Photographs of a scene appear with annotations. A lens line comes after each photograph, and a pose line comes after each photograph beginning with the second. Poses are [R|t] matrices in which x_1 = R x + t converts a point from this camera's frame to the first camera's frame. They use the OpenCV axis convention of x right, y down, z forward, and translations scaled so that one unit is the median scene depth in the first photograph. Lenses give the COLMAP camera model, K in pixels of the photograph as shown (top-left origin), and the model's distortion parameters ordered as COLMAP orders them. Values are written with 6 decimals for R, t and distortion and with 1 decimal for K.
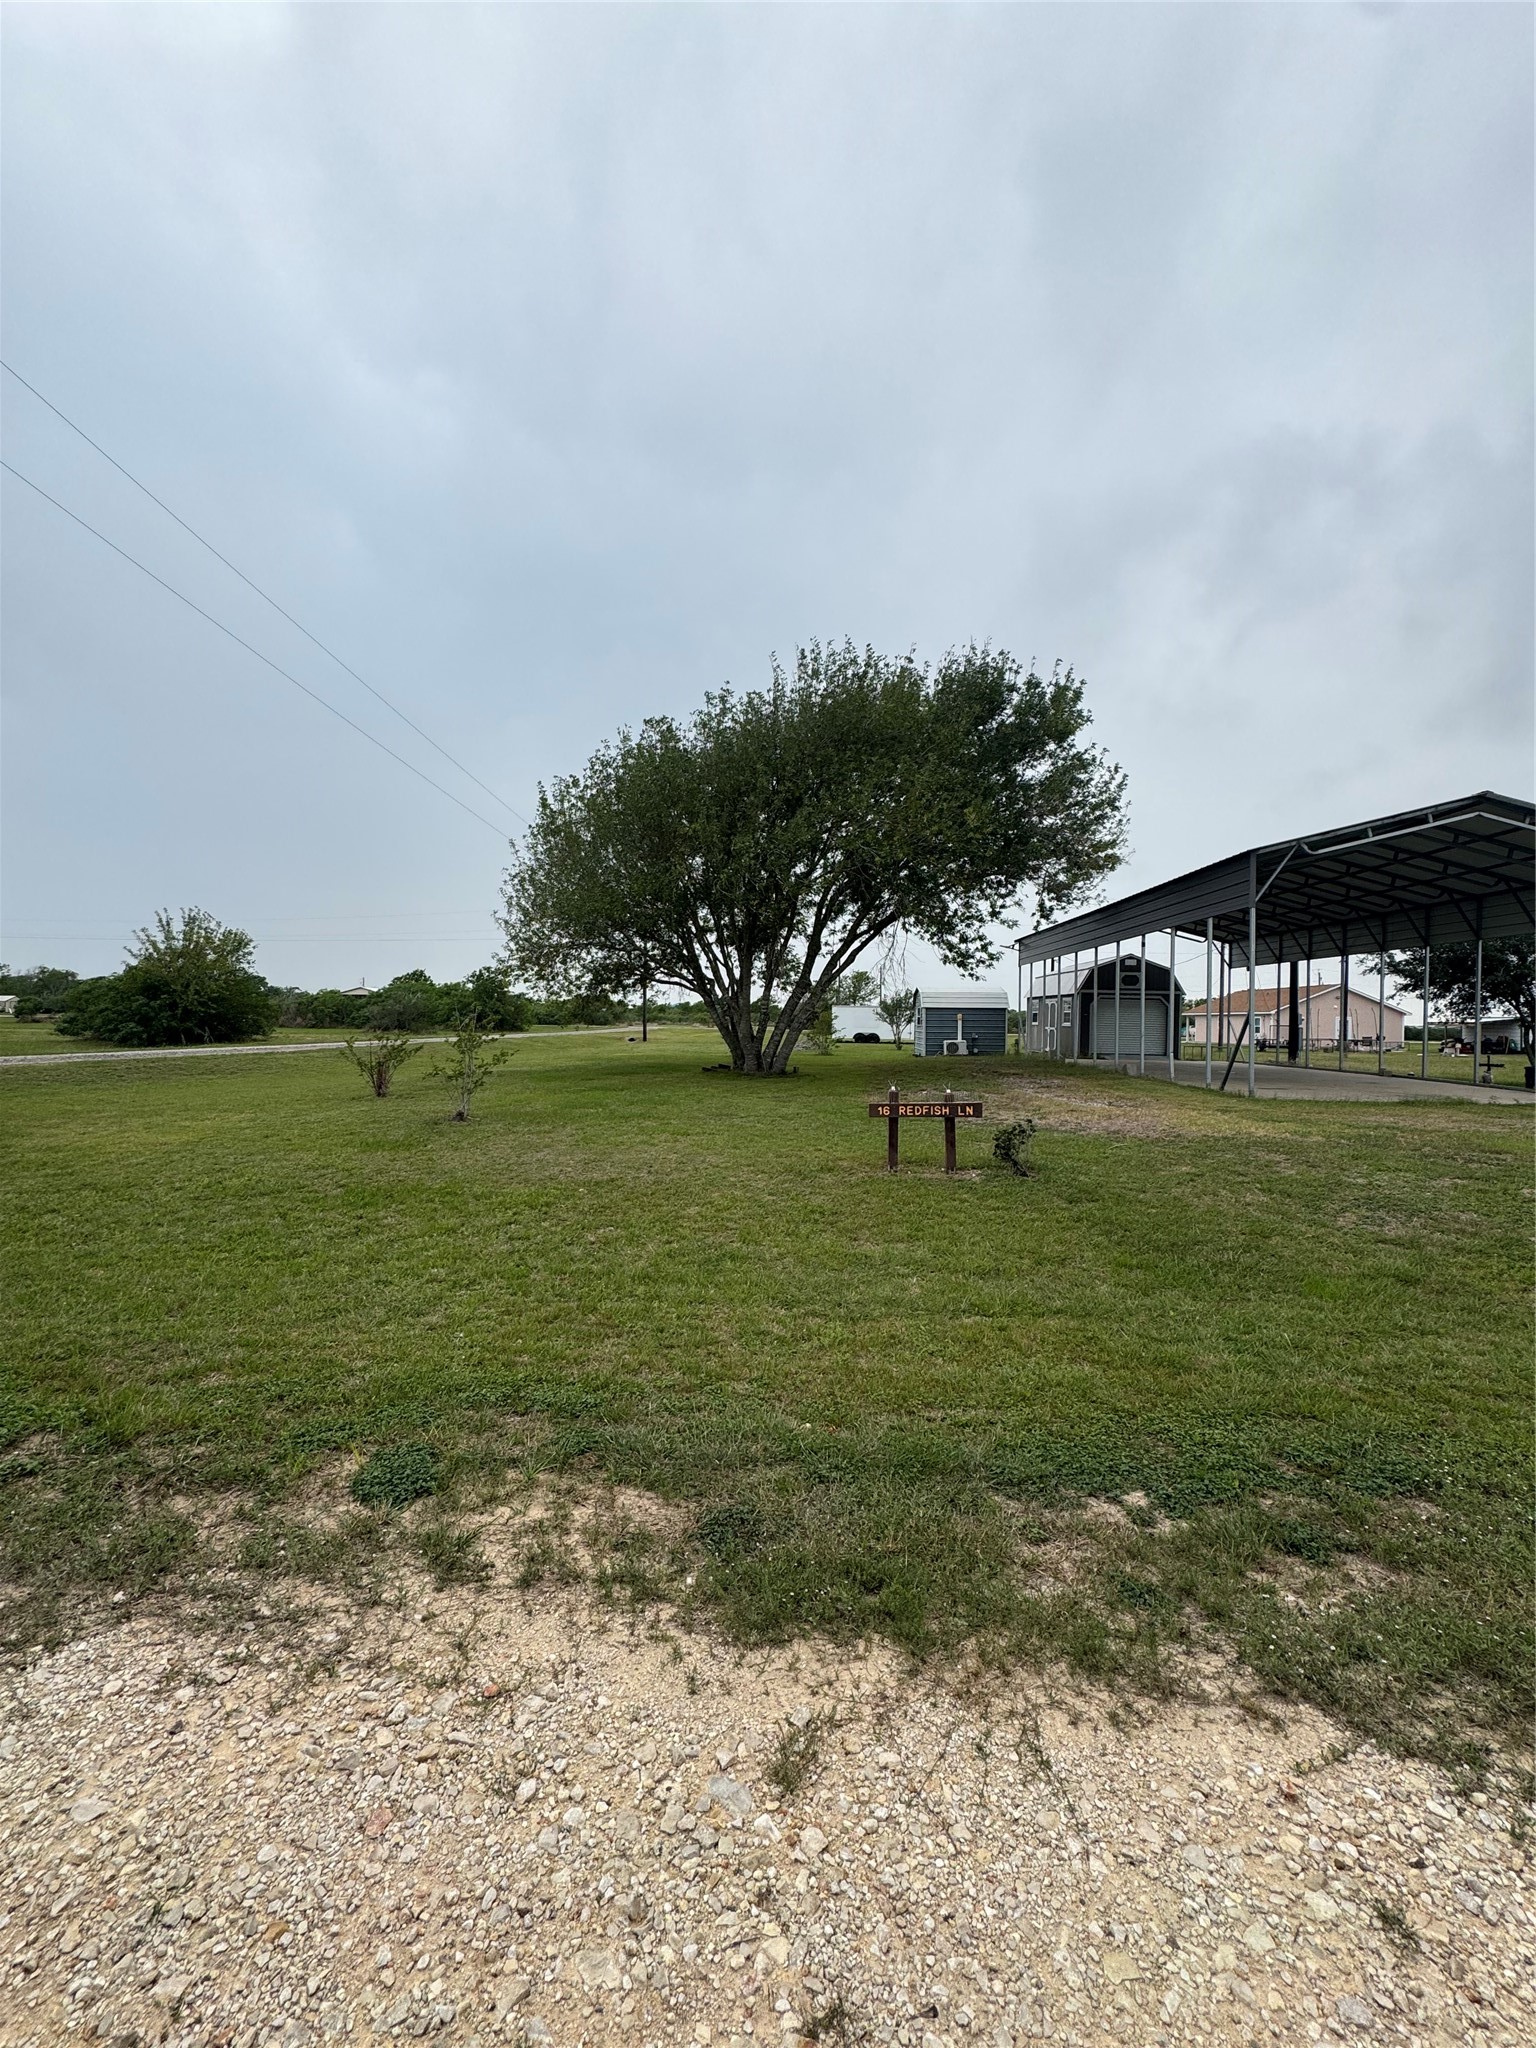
lens RADIAL K [[821.2, 0, 768.0], [0, 821.2, 1024.0], [0, 0, 1]] dist [-0.000025, -0.000026]
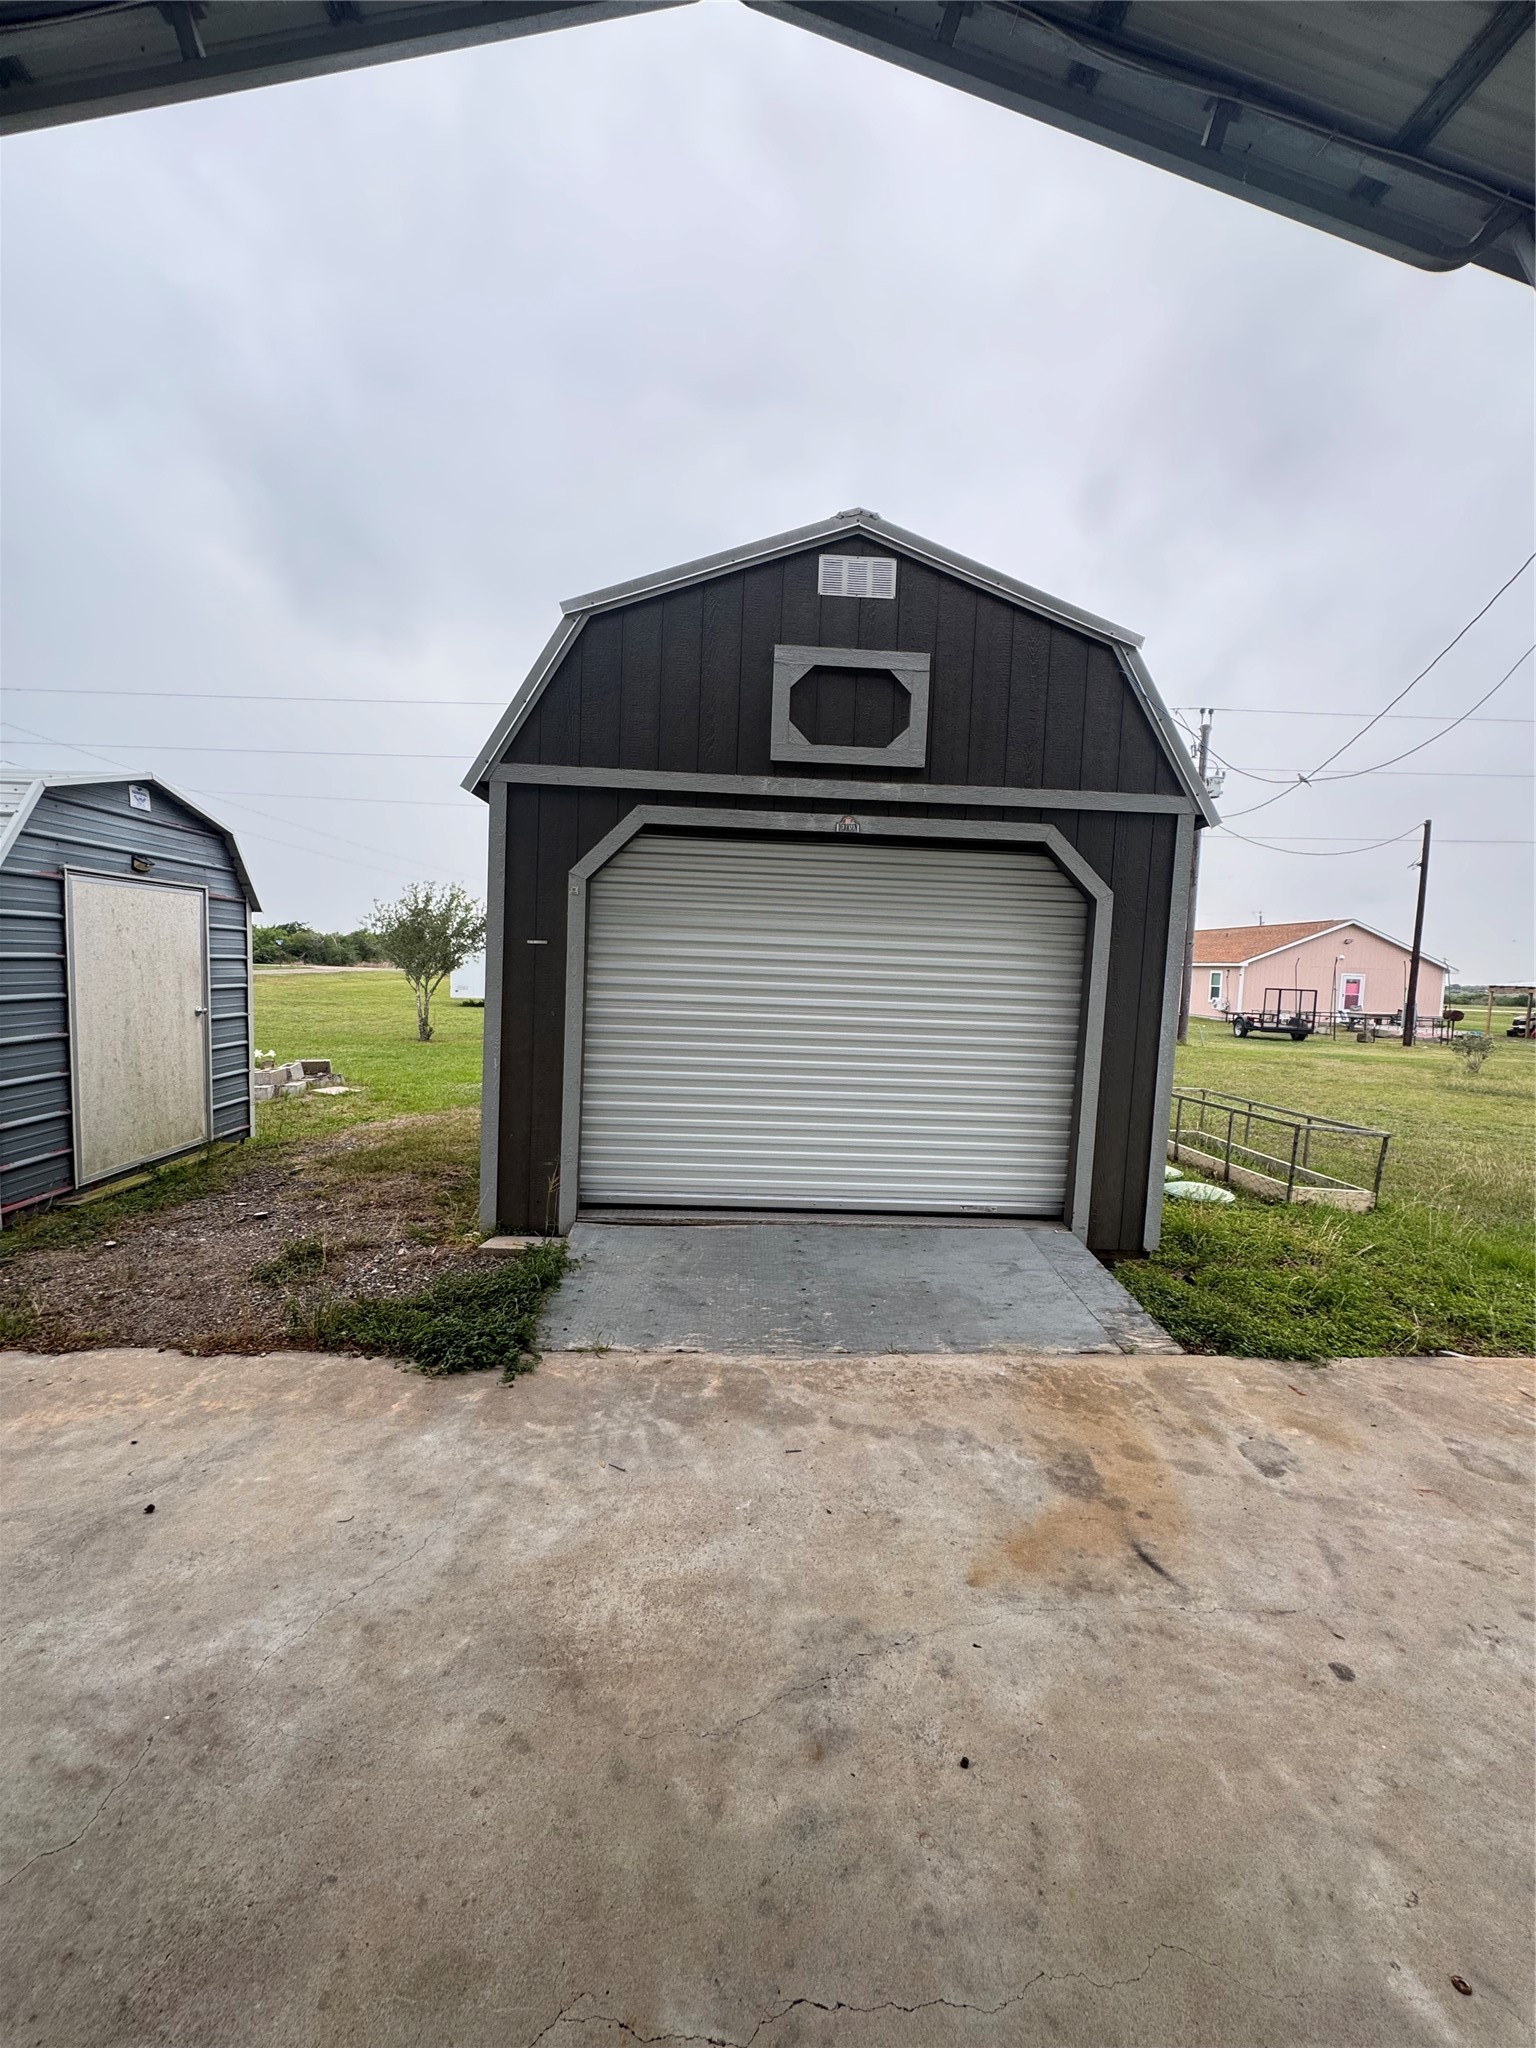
lens RADIAL K [[821.2, 0, 768.0], [0, 821.2, 1024.0], [0, 0, 1]] dist [-0.000025, -0.000026]
pose [[0.994794, 0.030619, 0.097201, 0.414634], [-0.038366, 0.996148, 0.078850, -0.008136], [-0.094412, -0.082169, 0.992136, 0.852870]]
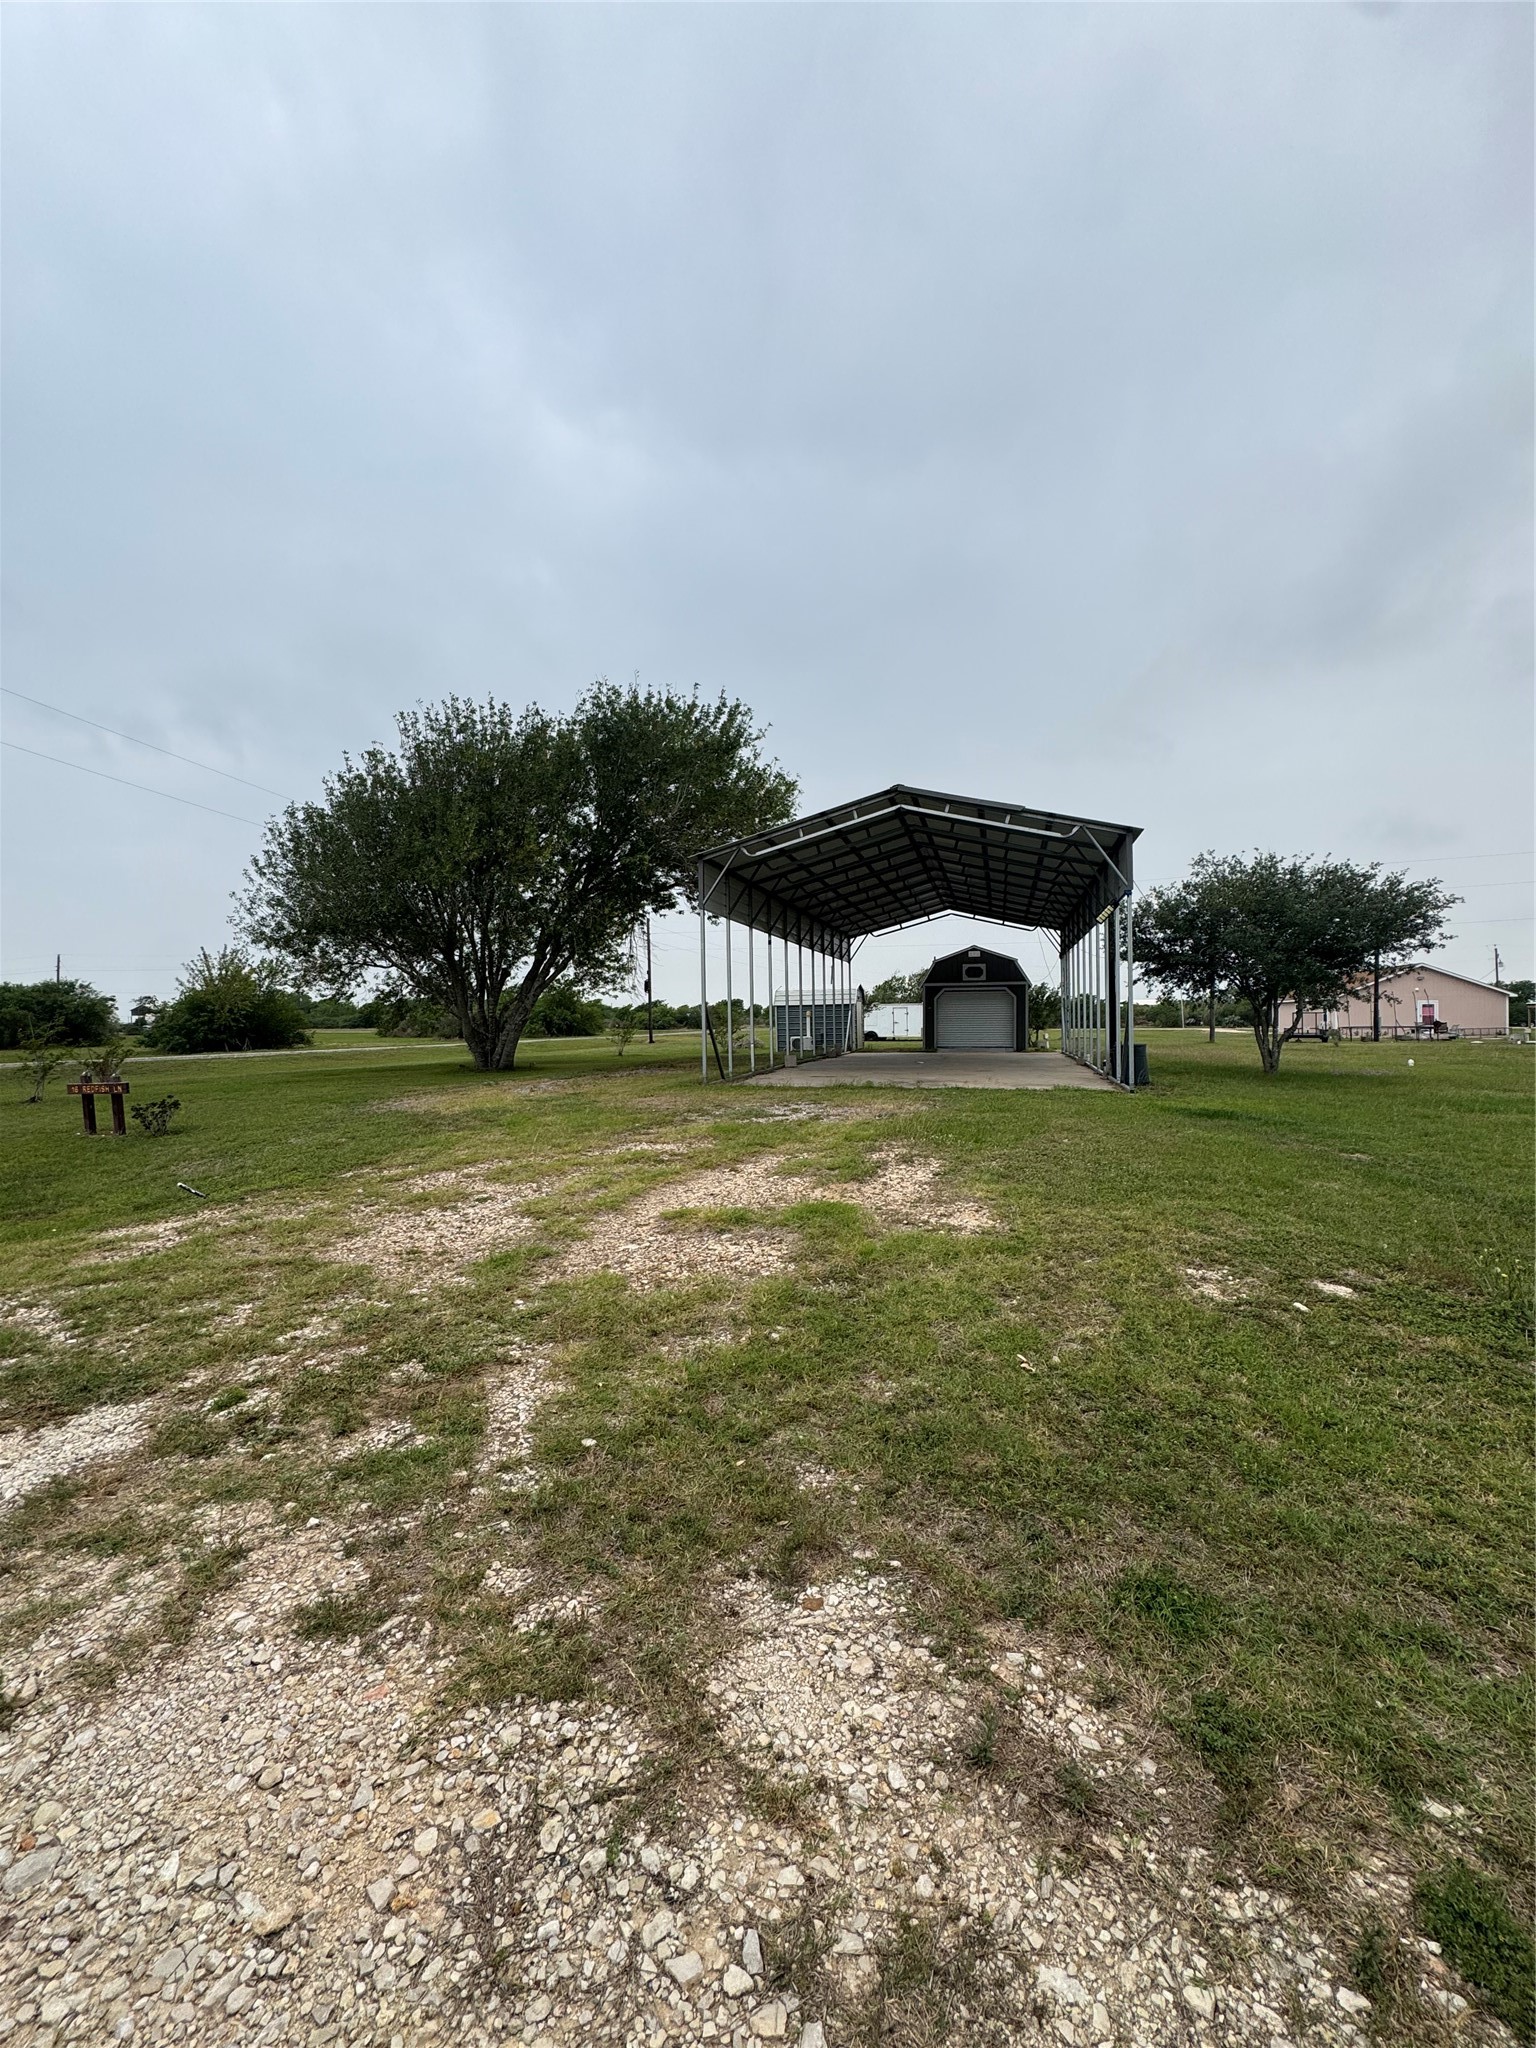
lens RADIAL K [[821.2, 0, 768.0], [0, 821.2, 1024.0], [0, 0, 1]] dist [-0.000025, -0.000026]
pose [[0.968605, -0.024332, -0.247411, 0.443747], [0.022818, 0.999699, -0.008983, 0.012971], [0.247555, 0.003056, 0.968869, -0.026261]]
